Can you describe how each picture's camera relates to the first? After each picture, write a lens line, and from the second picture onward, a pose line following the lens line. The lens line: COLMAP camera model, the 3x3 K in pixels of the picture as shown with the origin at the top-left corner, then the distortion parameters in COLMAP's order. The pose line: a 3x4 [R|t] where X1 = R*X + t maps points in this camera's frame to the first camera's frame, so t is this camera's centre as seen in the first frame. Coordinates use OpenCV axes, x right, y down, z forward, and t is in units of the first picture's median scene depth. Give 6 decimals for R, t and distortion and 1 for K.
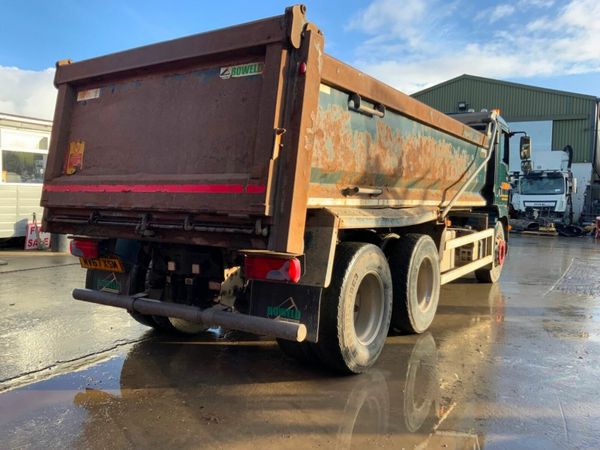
lens RADIAL K [[499.9, 0, 295.8], [0, 499.9, 224.6], [0, 0, 1]] dist [0.091869, -0.184860]
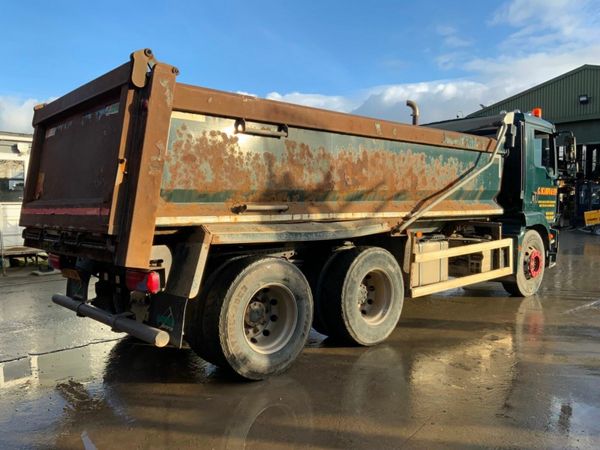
lens RADIAL K [[499.9, 0, 295.8], [0, 499.9, 224.6], [0, 0, 1]] dist [0.091869, -0.184860]
pose [[0.966526, -0.016233, -0.256054, 0.461858], [0.012151, 0.999773, -0.017516, -0.011258], [0.256281, 0.013819, 0.966504, -0.006080]]
